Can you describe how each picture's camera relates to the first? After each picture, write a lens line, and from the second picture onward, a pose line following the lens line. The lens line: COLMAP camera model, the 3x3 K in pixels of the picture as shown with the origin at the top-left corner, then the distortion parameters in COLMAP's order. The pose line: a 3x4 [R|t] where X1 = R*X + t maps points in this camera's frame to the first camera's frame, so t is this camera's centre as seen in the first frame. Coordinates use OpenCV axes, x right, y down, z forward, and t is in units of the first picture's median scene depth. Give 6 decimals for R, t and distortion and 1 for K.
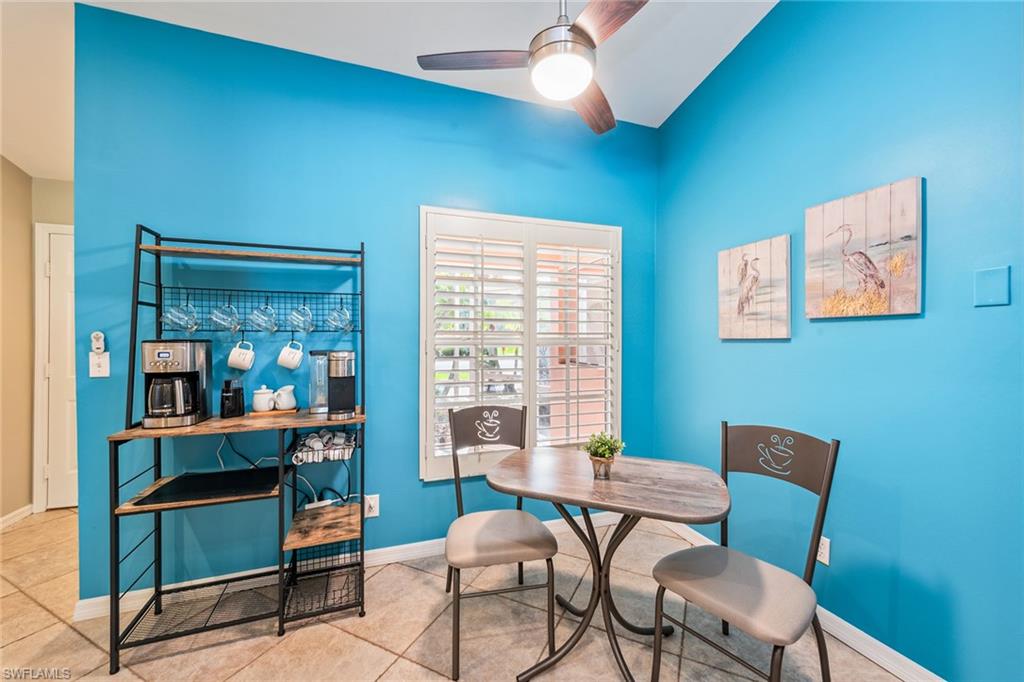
lens RADIAL K [[398.7, 0, 511.2], [0, 398.7, 338.6], [0, 0, 1]] dist [0.001821, -0.000034]
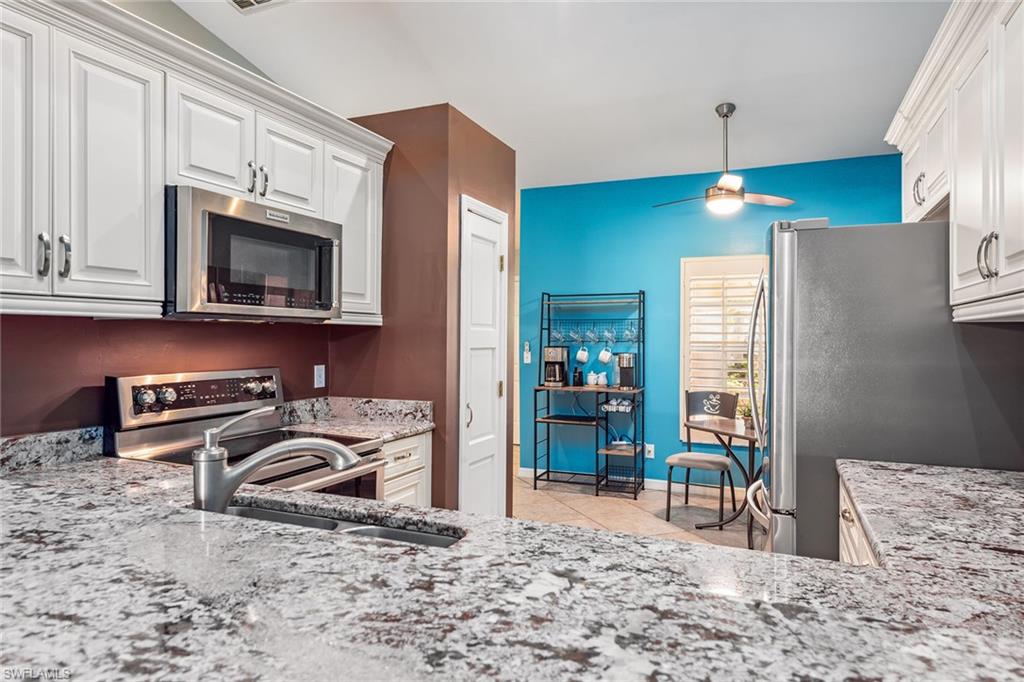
lens RADIAL K [[637.5, 0, 512.0], [0, 637.5, 341.0], [0, 0, 1]] dist [0.002132, 0.000333]
pose [[0.733786, 0.007291, -0.679342, 1.157364], [-0.003712, 0.999971, 0.006723, -0.041758], [0.679371, -0.002412, 0.733791, -1.475206]]
